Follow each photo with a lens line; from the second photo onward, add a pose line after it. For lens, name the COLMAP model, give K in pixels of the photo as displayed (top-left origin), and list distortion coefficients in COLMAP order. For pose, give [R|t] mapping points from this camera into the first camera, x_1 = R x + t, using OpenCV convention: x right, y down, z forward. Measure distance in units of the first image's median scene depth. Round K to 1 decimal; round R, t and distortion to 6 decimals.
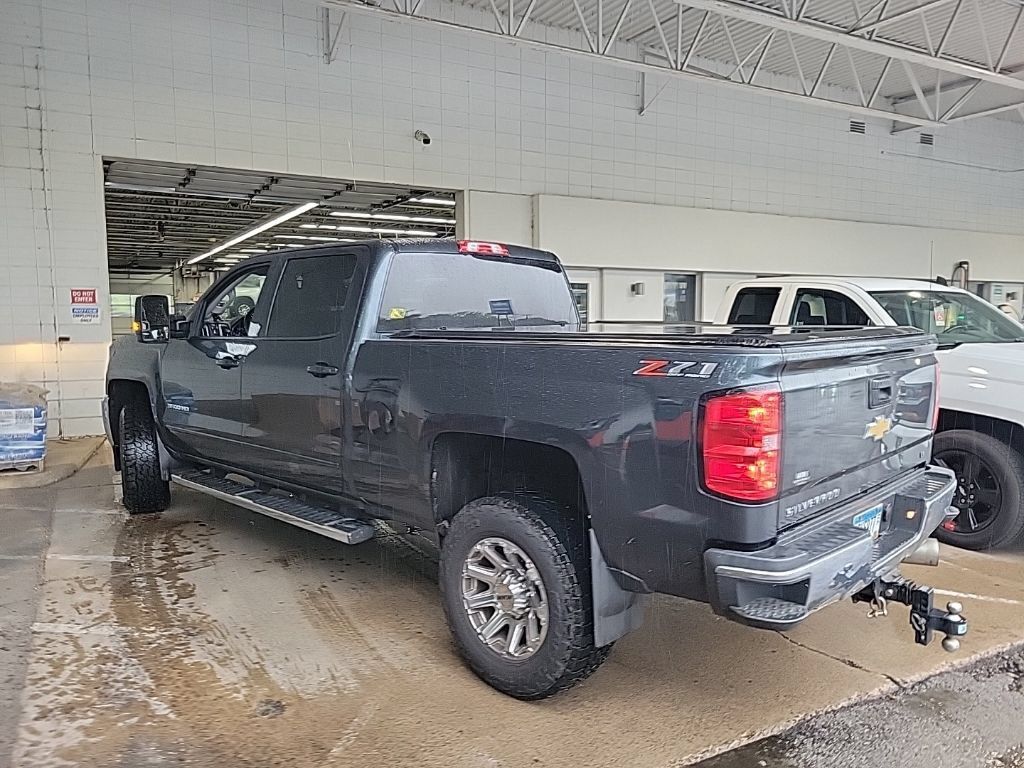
lens RADIAL K [[774.5, 0, 518.2], [0, 774.5, 388.8], [0, 0, 1]] dist [0.050123, -0.029725]
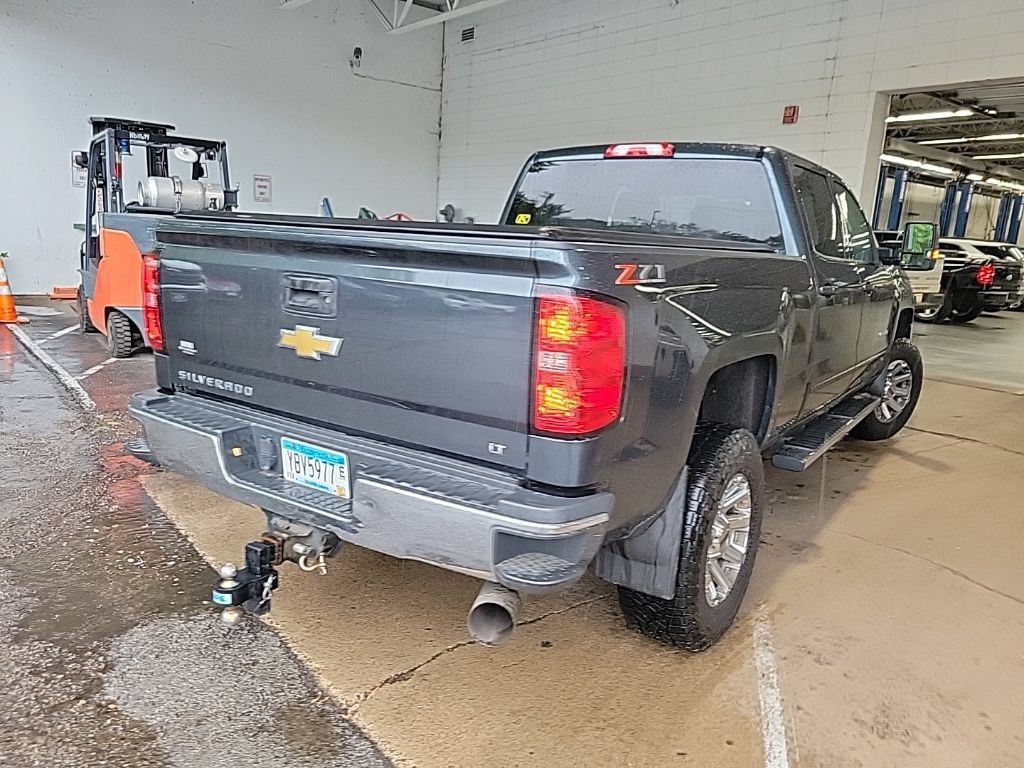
lens RADIAL K [[774.5, 0, 513.7], [0, 774.5, 388.8], [0, 0, 1]] dist [0.050123, -0.029725]
pose [[0.164797, 0.201612, -0.965502, 0.878830], [-0.154453, 0.972085, 0.176623, -0.051385], [0.974159, 0.120017, 0.191336, 0.739900]]
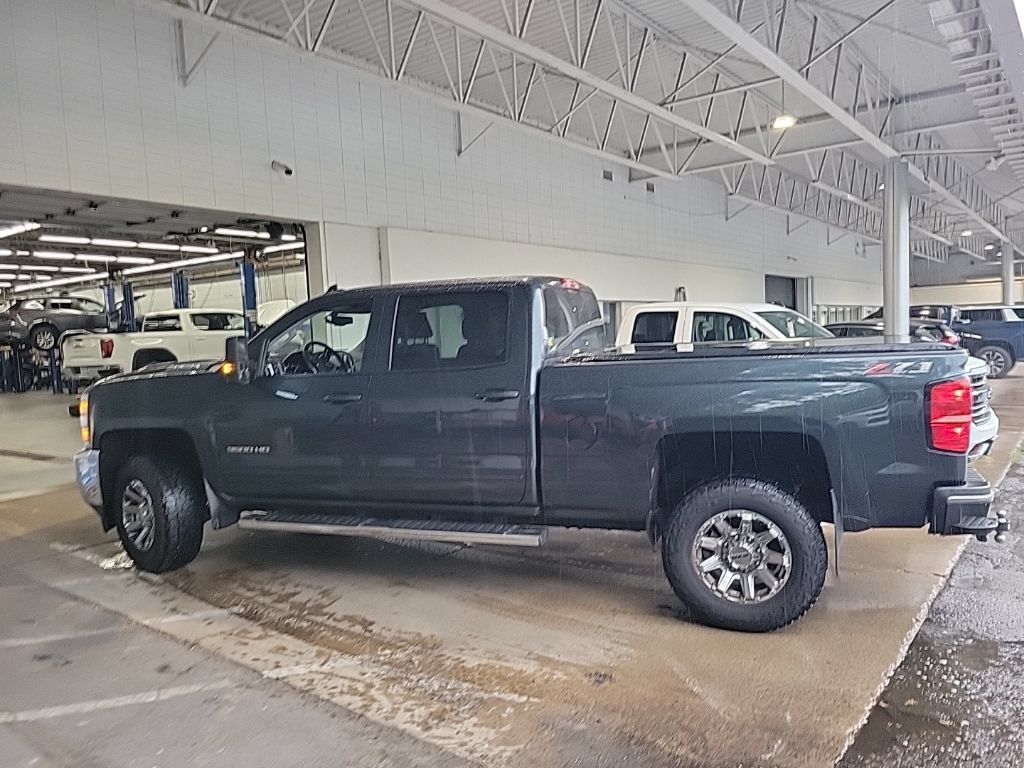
lens RADIAL K [[774.5, 0, 517.2], [0, 774.5, 391.4], [0, 0, 1]] dist [0.050123, -0.029725]
pose [[0.911700, -0.066693, 0.405408, -0.618639], [0.078427, 0.996843, -0.012381, -0.011763], [-0.403302, 0.043082, 0.914052, -0.028569]]
